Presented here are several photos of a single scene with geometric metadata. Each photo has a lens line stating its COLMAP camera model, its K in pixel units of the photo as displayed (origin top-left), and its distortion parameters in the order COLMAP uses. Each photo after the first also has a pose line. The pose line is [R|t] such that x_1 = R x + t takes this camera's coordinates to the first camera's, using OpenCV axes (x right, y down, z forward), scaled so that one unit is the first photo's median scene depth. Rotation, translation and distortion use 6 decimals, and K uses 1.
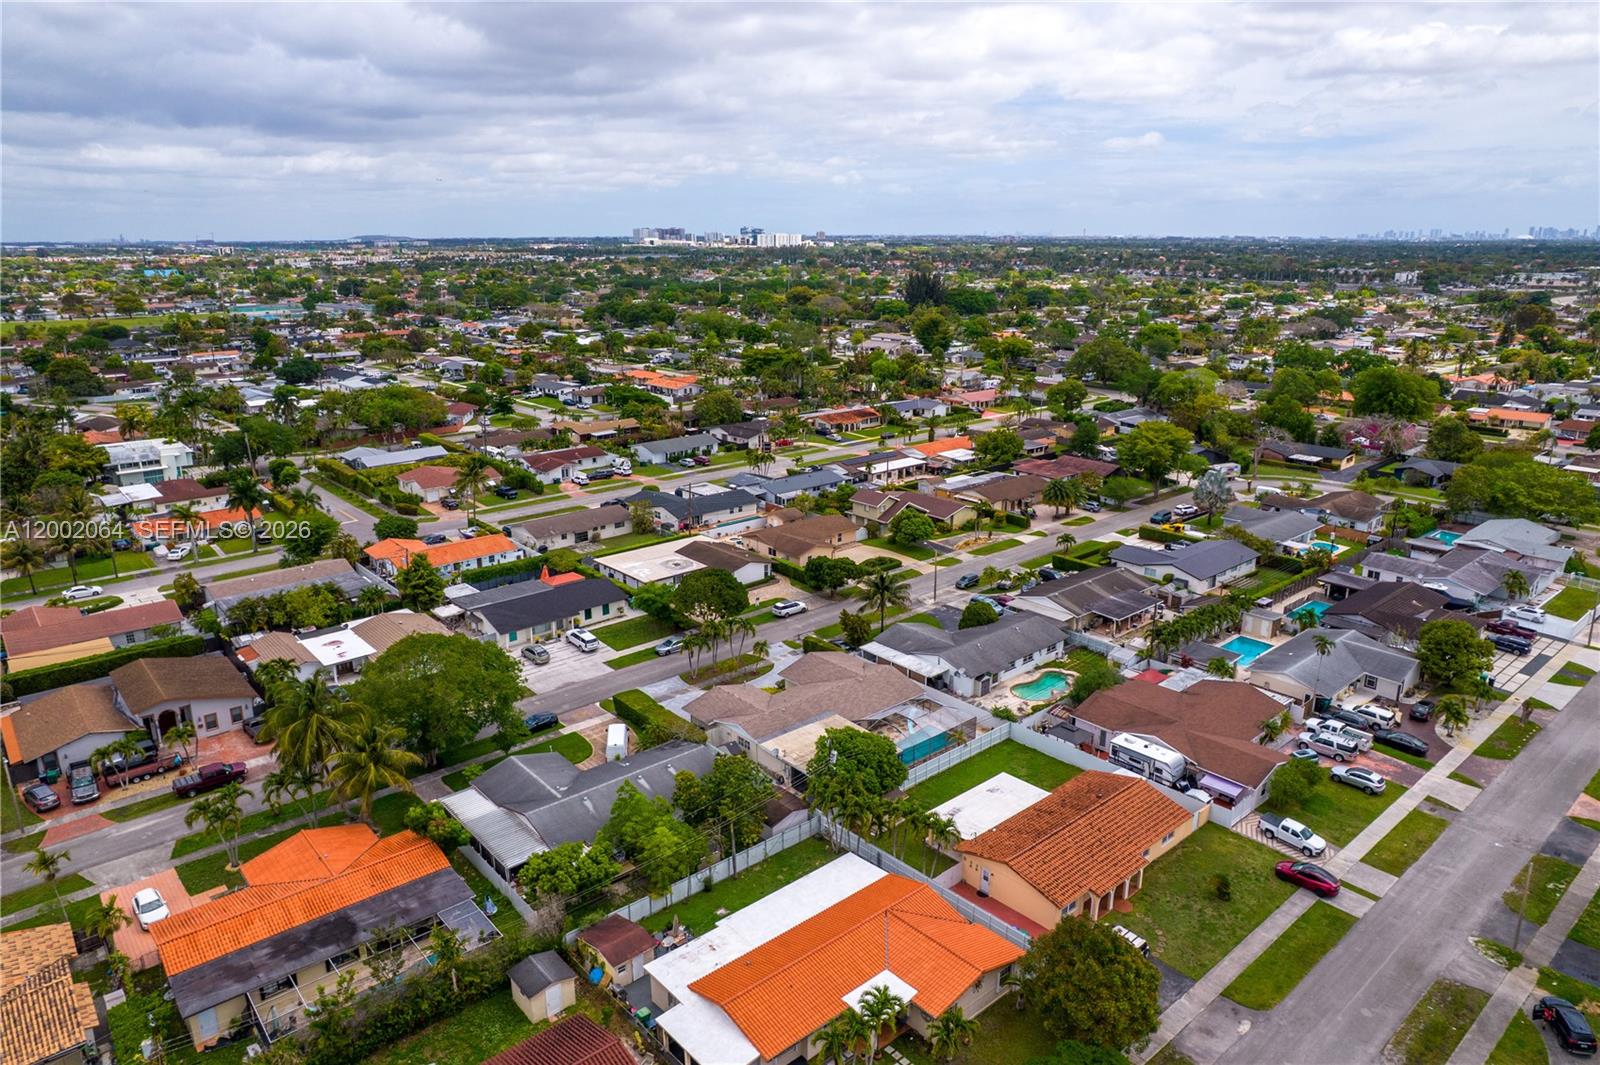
lens RADIAL K [[1022.2, 0, 795.4], [0, 1022.2, 560.0], [0, 0, 1]] dist [-0.062708, 0.051930]
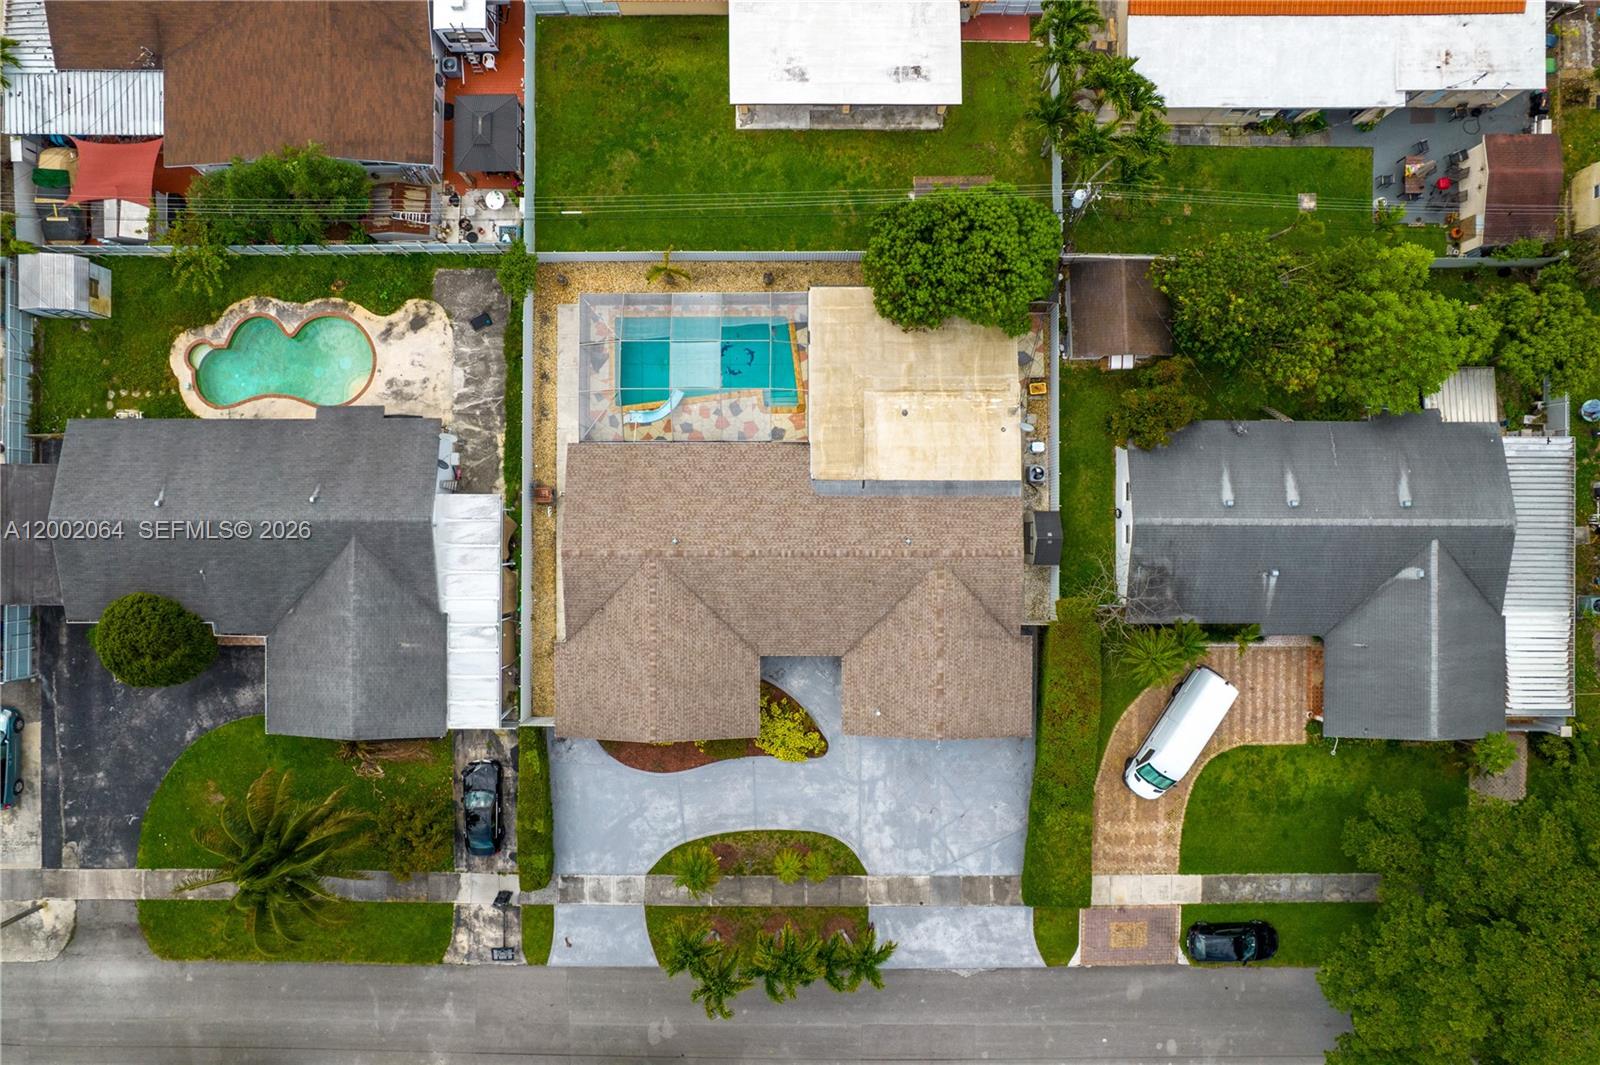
lens RADIAL K [[977.2, 0, 796.1], [0, 977.2, 536.1], [0, 0, 1]] dist [-0.043579, 0.020567]
pose [[-0.756391, -0.654103, 0.004649, 0.017010], [0.200669, -0.225274, 0.953406, -0.179995], [-0.622579, 0.722081, 0.301653, 0.568279]]
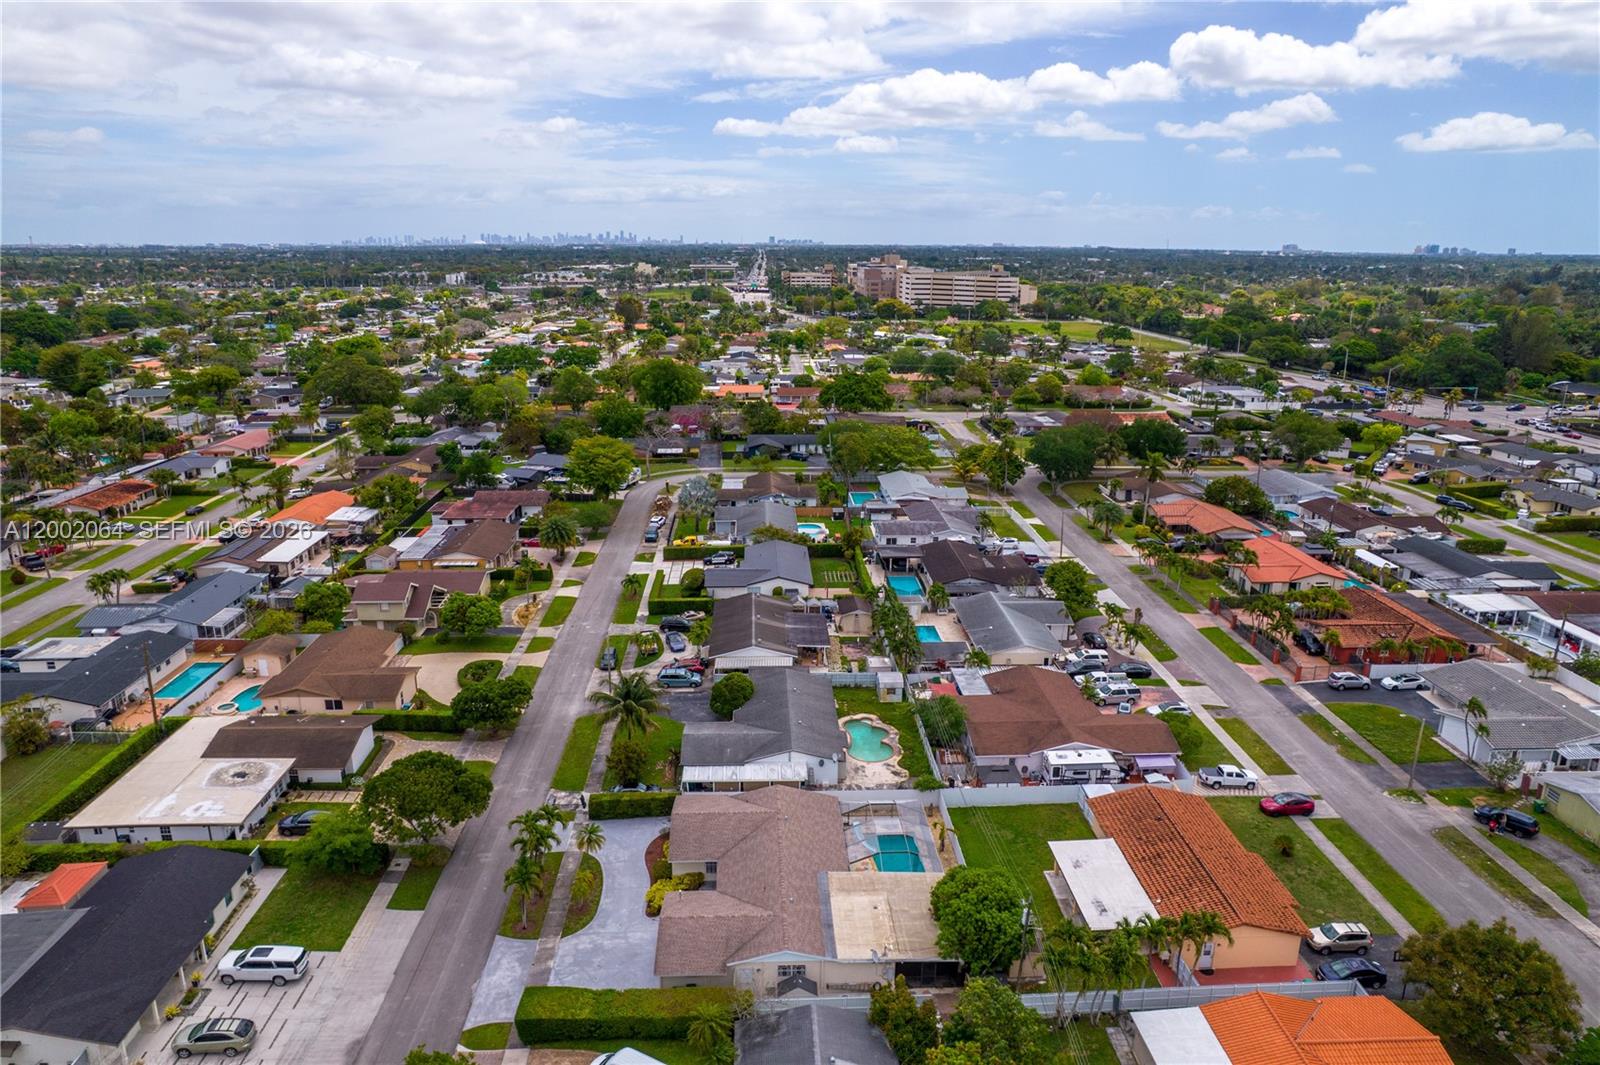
lens RADIAL K [[1022.2, 0, 793.7], [0, 1022.2, 530.7], [0, 0, 1]] dist [-0.062708, 0.051930]
pose [[0.621781, -0.207735, 0.755139, -0.311818], [0.232543, 0.969669, 0.075275, -0.098351], [-0.747871, 0.128798, 0.651229, 0.319370]]
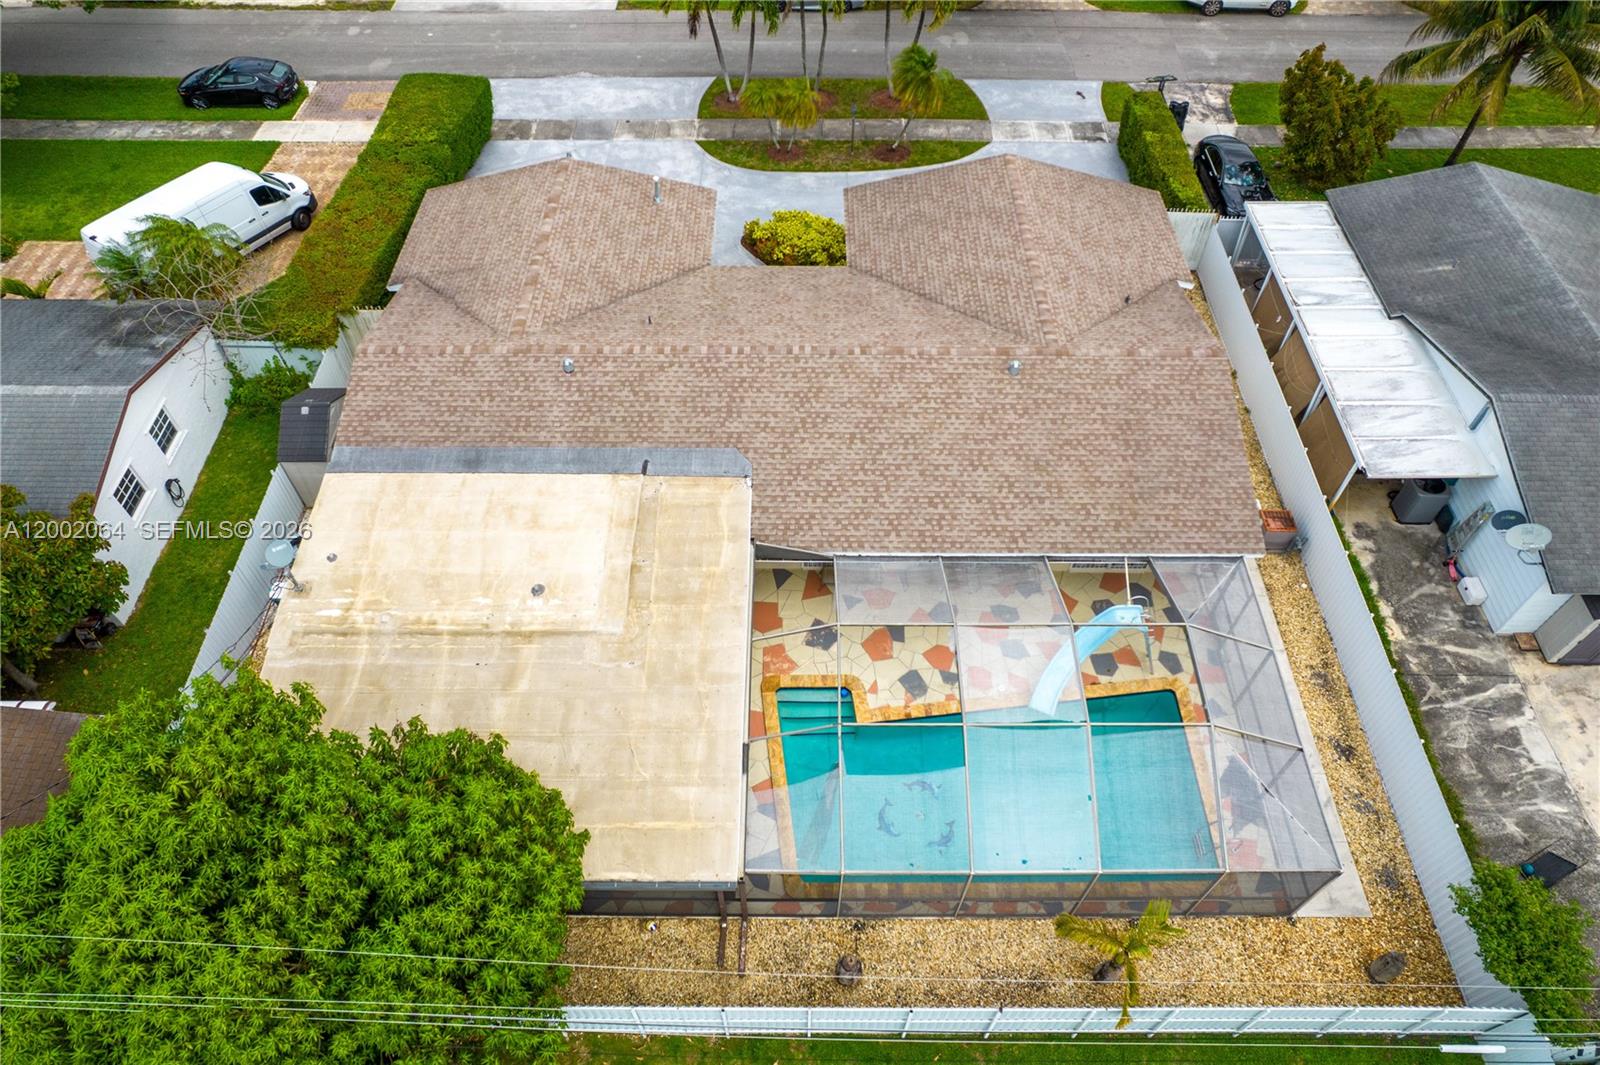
lens RADIAL K [[1022.2, 0, 801.0], [0, 1022.2, 536.0], [0, 0, 1]] dist [-0.062708, 0.051930]
pose [[0.753502, 0.519895, -0.402422, 0.094194], [-0.204607, 0.767142, 0.607971, 0.013151], [0.624796, -0.375769, 0.684418, 0.541258]]
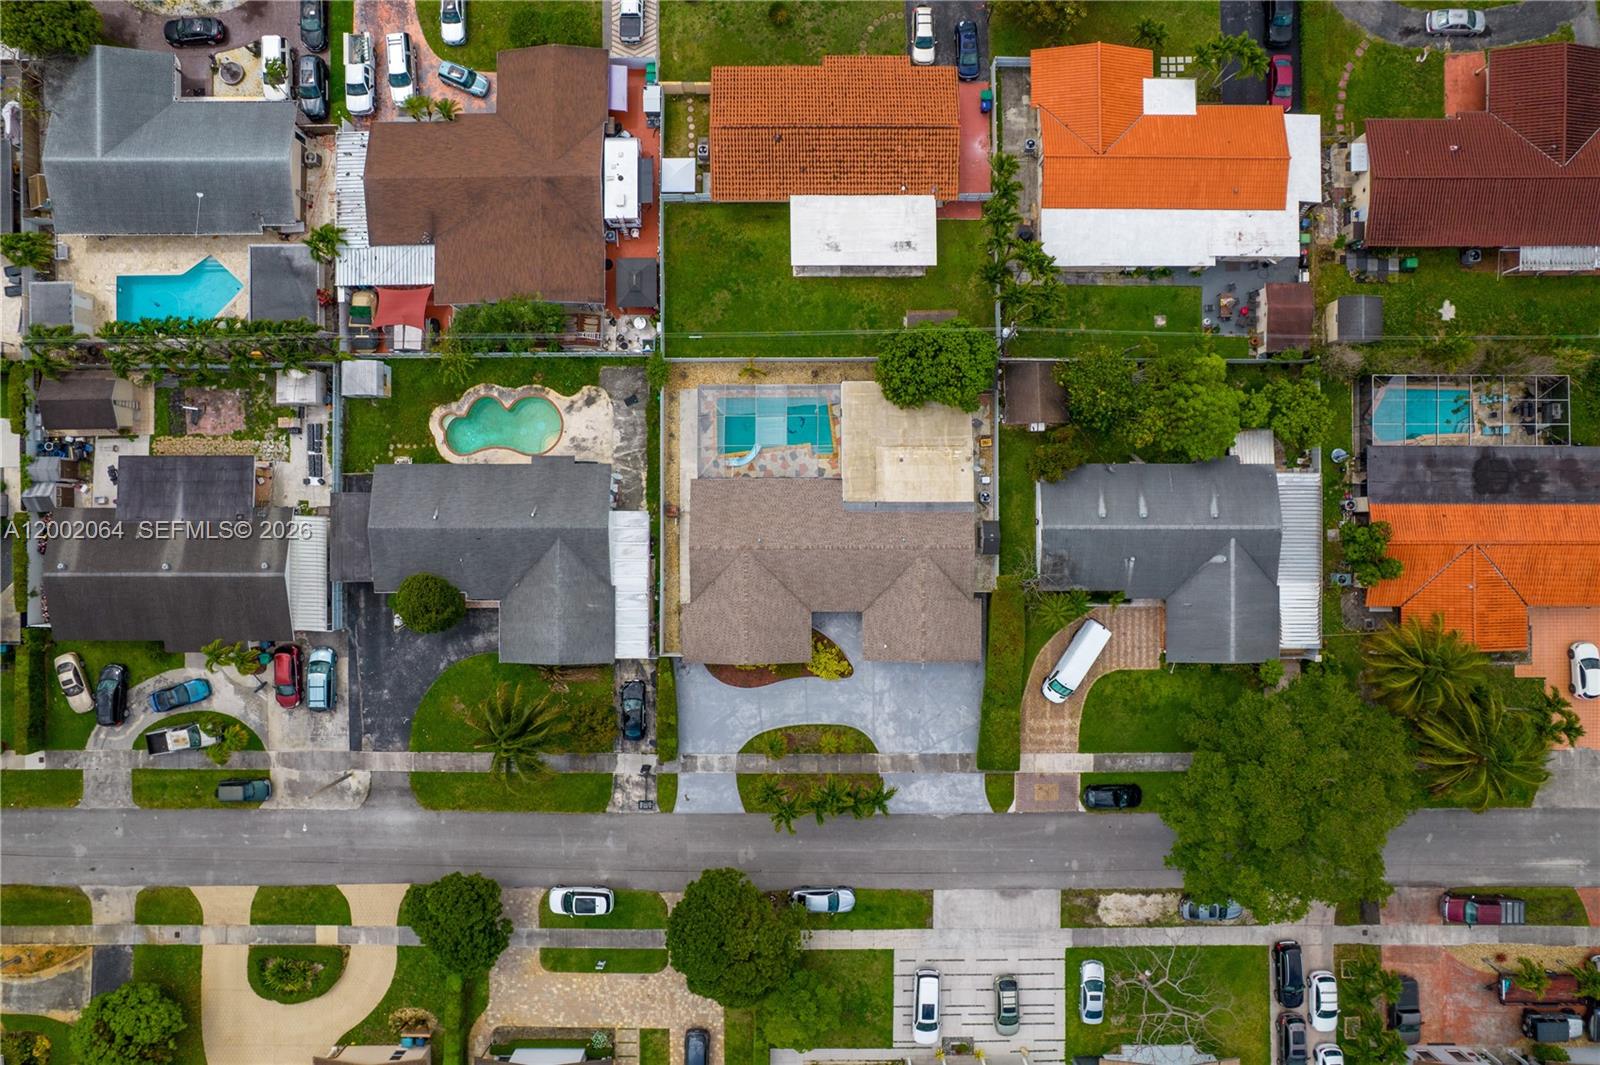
lens RADIAL K [[1022.2, 0, 791.2], [0, 1022.2, 538.8], [0, 0, 1]] dist [-0.062708, 0.051930]
pose [[-0.758277, -0.651897, 0.006884, 0.029610], [0.204866, -0.228247, 0.951805, -0.369342], [-0.618907, 0.723142, 0.306626, 0.520222]]
